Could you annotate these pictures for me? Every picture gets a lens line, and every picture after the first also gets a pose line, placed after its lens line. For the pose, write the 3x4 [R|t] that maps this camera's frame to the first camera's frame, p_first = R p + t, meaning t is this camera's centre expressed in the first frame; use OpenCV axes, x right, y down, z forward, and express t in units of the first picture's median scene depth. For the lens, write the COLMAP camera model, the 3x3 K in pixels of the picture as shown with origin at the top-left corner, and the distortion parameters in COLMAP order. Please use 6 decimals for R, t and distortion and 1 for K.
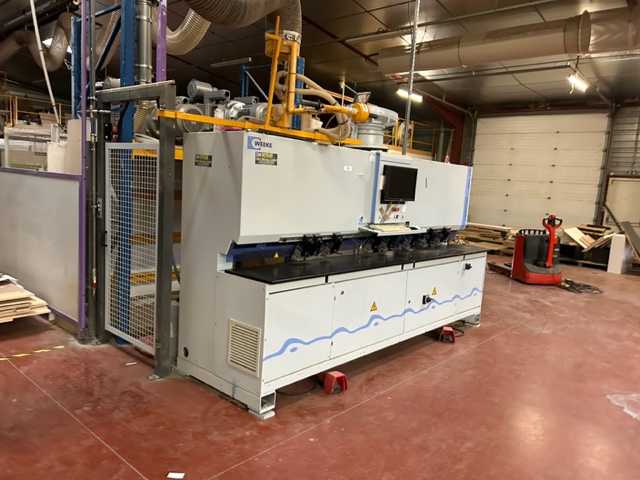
lens RADIAL K [[474.0, 0, 320.0], [0, 474.0, 240.0], [0, 0, 1]] dist [0.066642, -0.073205]
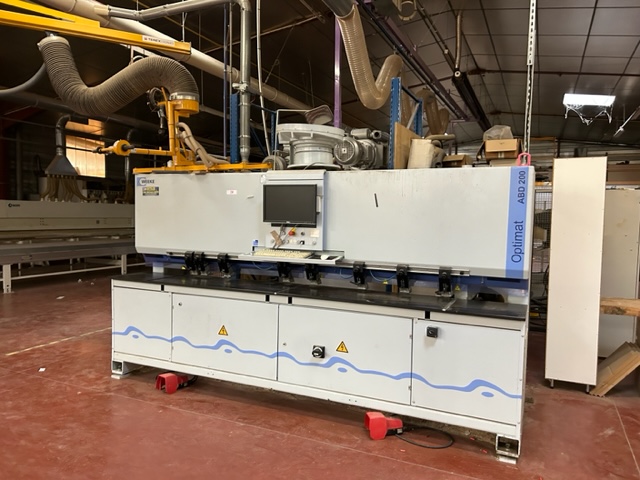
lens RADIAL K [[474.0, 0, 320.0], [0, 474.0, 240.0], [0, 0, 1]] dist [0.066642, -0.073205]
pose [[0.299142, -0.006288, -0.954188, 1.023015], [-0.111611, 0.992884, -0.041533, -0.022745], [0.947659, 0.118922, 0.296311, 0.816109]]
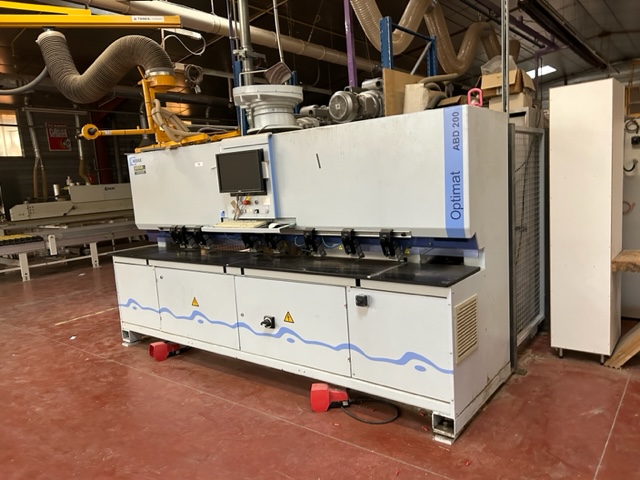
lens RADIAL K [[474.0, 0, 320.0], [0, 474.0, 240.0], [0, 0, 1]] dist [0.066642, -0.073205]
pose [[0.063005, 0.062189, -0.996074, 1.034811], [-0.046475, 0.997157, 0.059317, -0.055333], [0.996931, 0.042555, 0.065716, 1.106161]]
